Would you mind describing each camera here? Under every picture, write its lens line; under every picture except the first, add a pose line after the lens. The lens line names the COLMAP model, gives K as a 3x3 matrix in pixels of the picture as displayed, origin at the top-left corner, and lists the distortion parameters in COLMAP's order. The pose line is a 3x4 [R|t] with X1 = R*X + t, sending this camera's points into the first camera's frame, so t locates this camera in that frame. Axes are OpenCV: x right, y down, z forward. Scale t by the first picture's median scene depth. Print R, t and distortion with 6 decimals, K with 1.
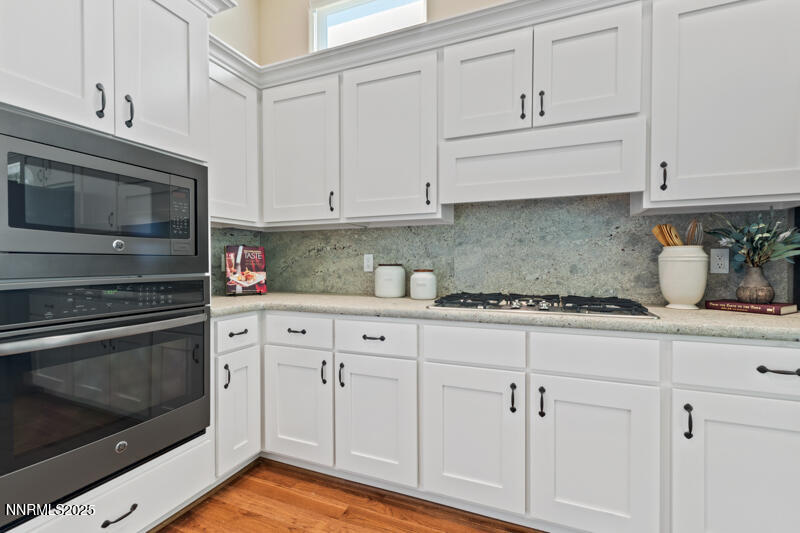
lens RADIAL K [[369.8, 0, 400.0], [0, 369.8, 266.5], [0, 0, 1]] dist [0.018843, -0.000335]
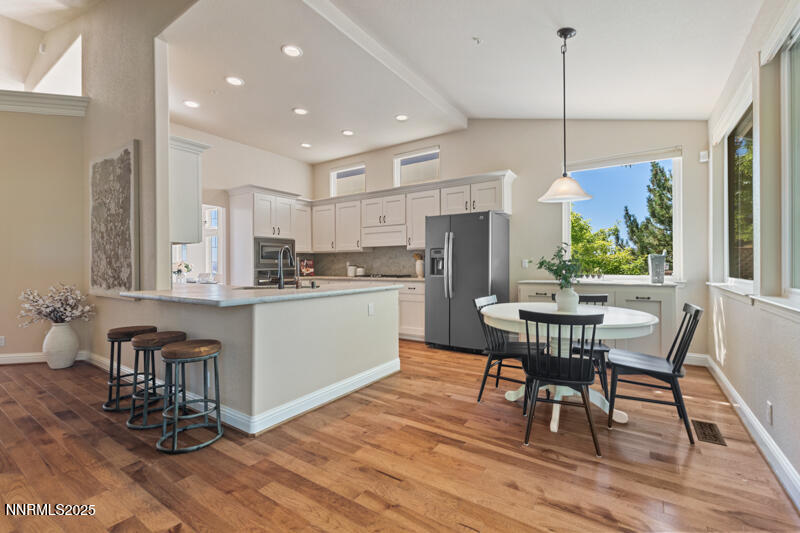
lens RADIAL K [[350.0, 0, 403.4], [0, 350.0, 268.1], [0, 0, 1]] dist [0.008596, -0.000882]
pose [[0.982912, -0.001984, -0.184063, 0.946625], [0.002027, 0.999998, 0.000045, 0.015466], [0.184062, -0.000418, 0.982914, -1.782199]]
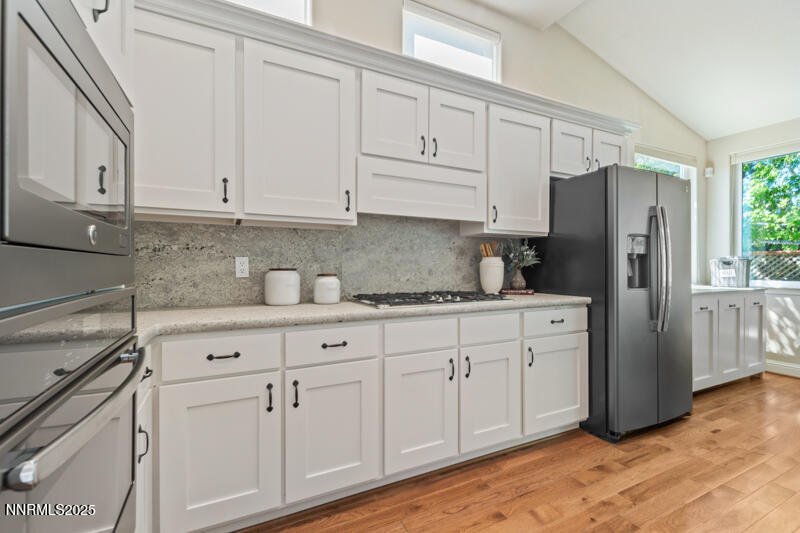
lens RADIAL K [[350.0, 0, 403.4], [0, 350.0, 268.1], [0, 0, 1]] dist [0.008596, -0.000882]
pose [[0.656302, -0.001269, 0.754497, -0.520289], [0.006768, 0.999968, -0.004205, -0.001869], [-0.754468, 0.007866, 0.656290, 0.217418]]
